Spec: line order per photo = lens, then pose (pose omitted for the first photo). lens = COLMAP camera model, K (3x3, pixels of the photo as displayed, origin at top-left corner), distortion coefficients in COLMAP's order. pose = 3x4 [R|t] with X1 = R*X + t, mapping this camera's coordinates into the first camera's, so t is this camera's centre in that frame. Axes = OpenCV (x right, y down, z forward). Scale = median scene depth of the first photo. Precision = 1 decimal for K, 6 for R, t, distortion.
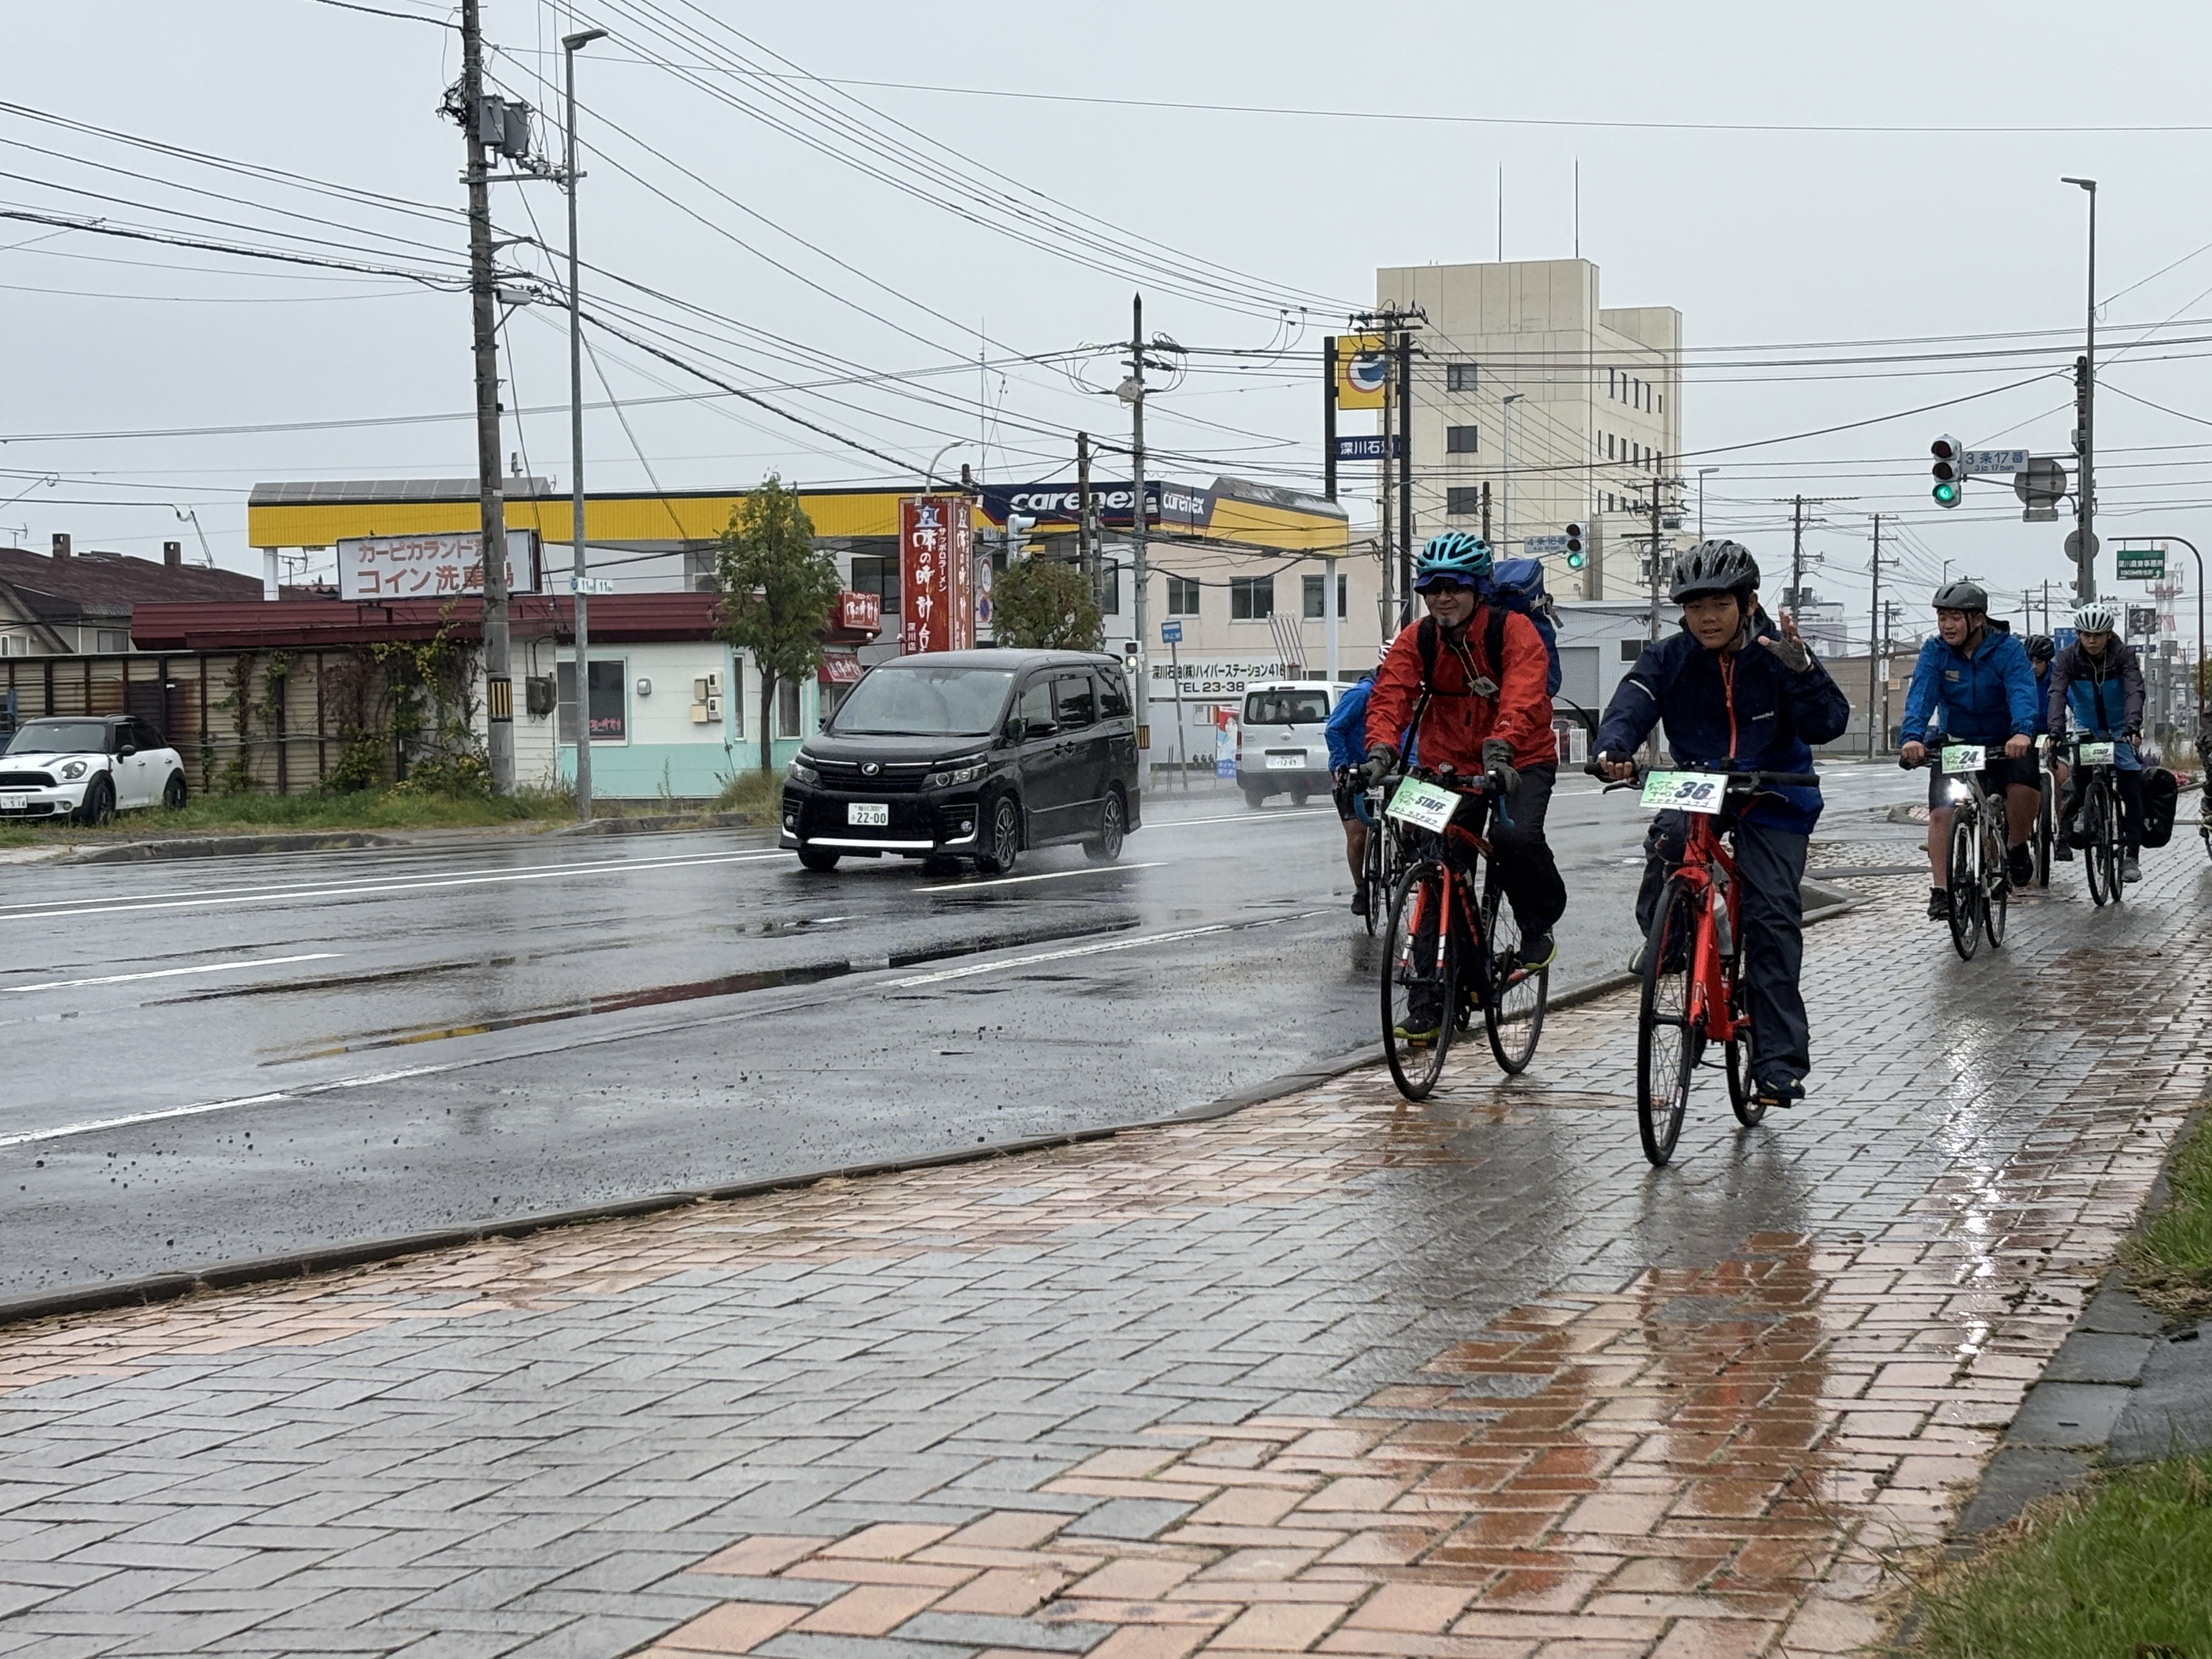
lens RADIAL K [[4186.8, 0, 1112.4], [0, 4186.8, 864.3], [0, 0, 1]] dist [0.277425, -1.258428]
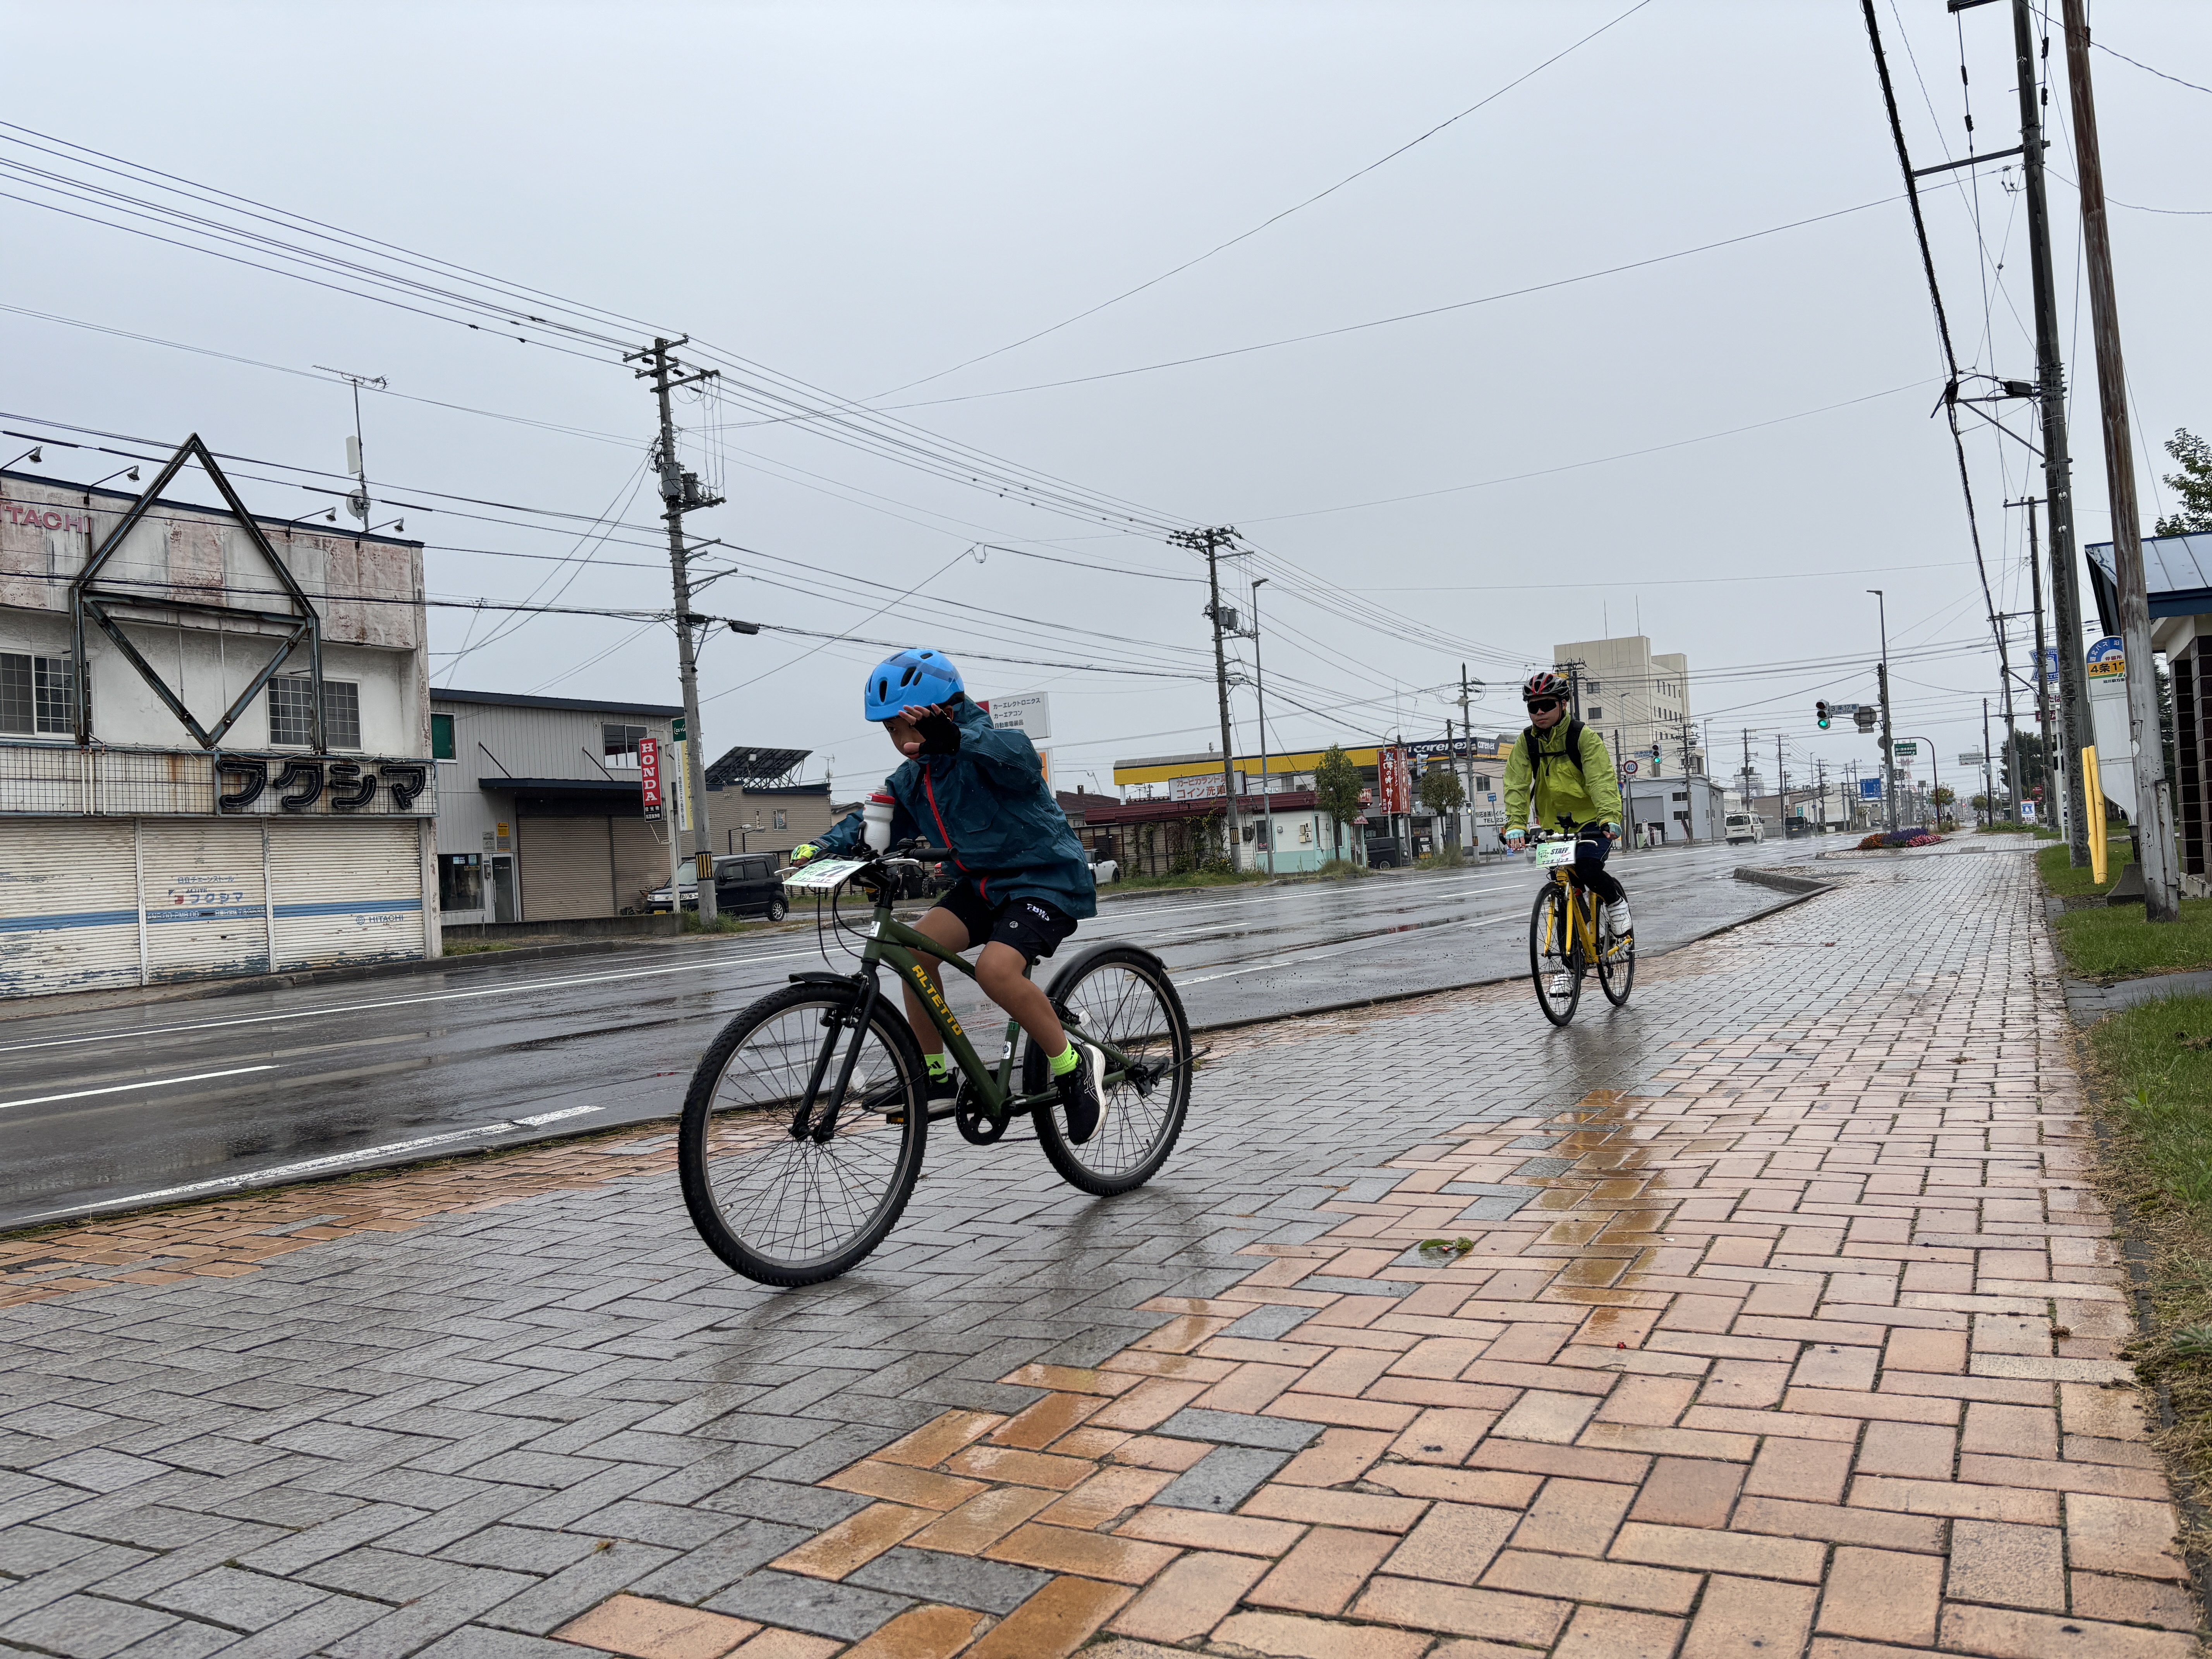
lens RADIAL K [[1693.4, 0, 1085.9], [0, 1693.4, 823.3], [0, 0, 1]] dist [0.090307, -0.155349]
pose [[0.977939, -0.048909, -0.203086, -0.022546], [0.039157, 0.997891, -0.051766, 0.003439], [0.205190, 0.042671, 0.977792, -0.037543]]
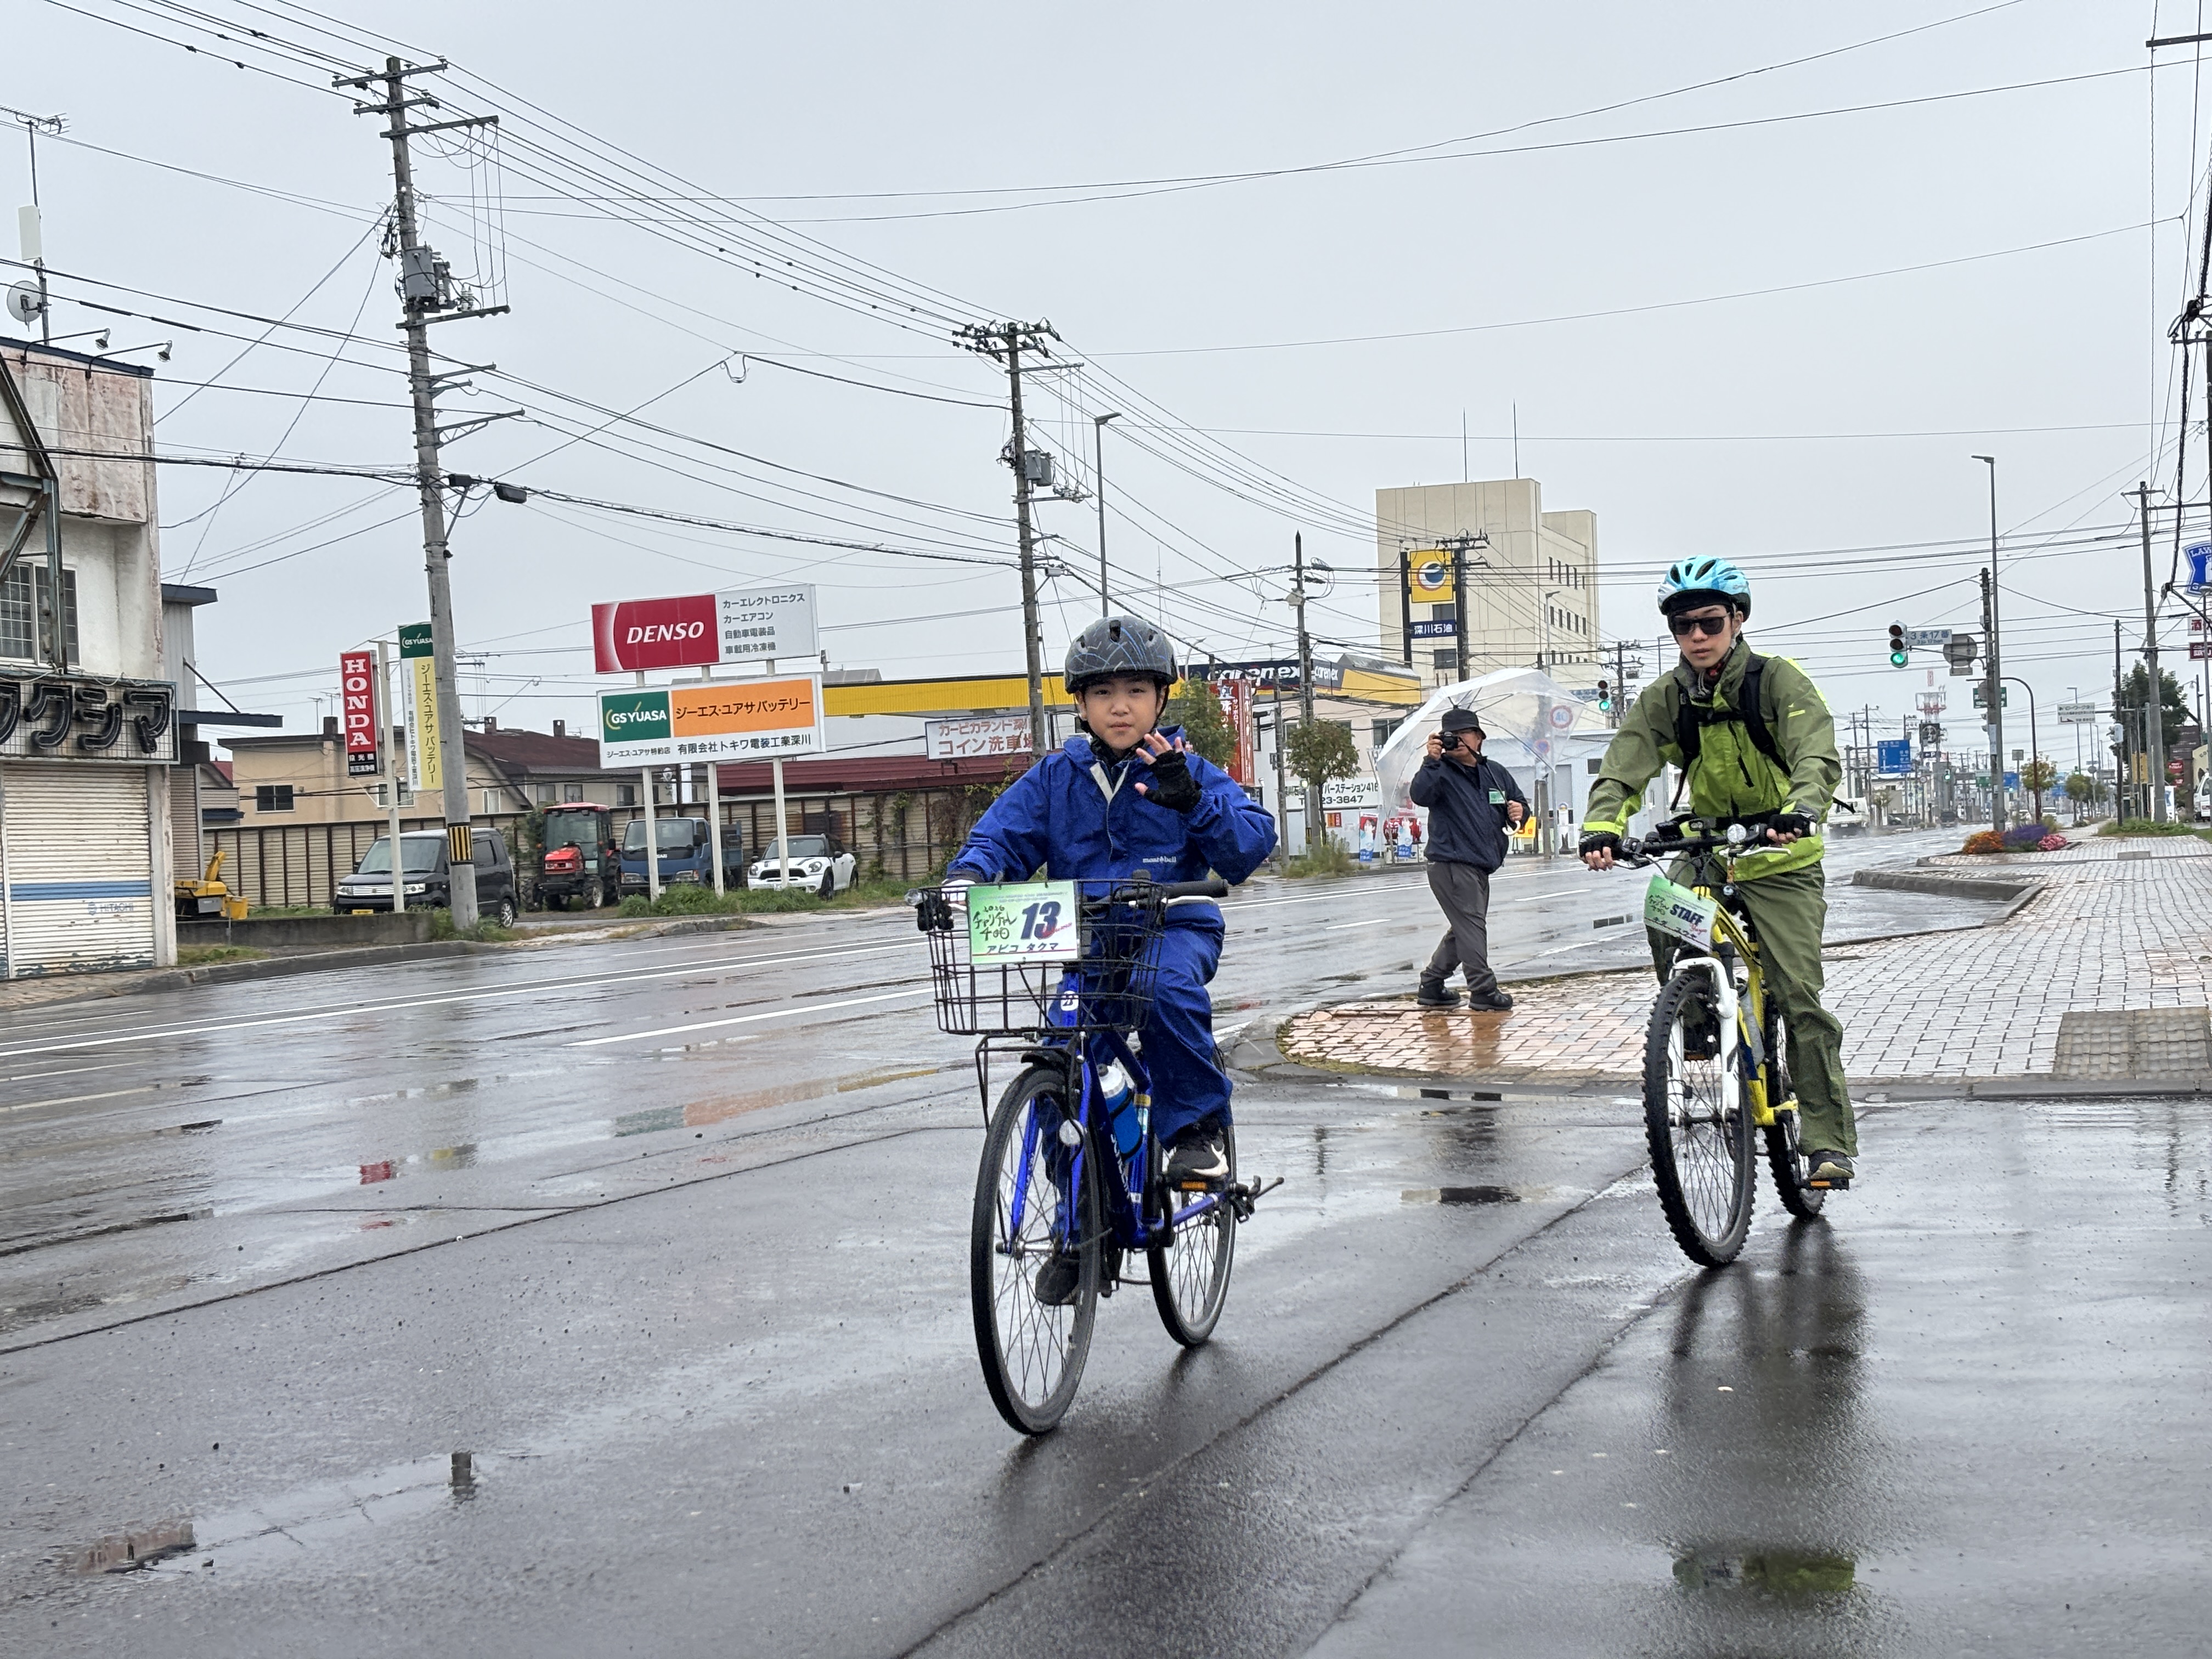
lens RADIAL K [[3371.1, 0, 1097.6], [0, 3371.1, 825.2], [0, 0, 1]] dist [0.240513, -0.968421]
pose [[0.999577, -0.028776, 0.004170, -0.127353], [0.028910, 0.998904, -0.036812, 0.012165], [-0.003107, 0.036917, 0.999313, -0.294314]]
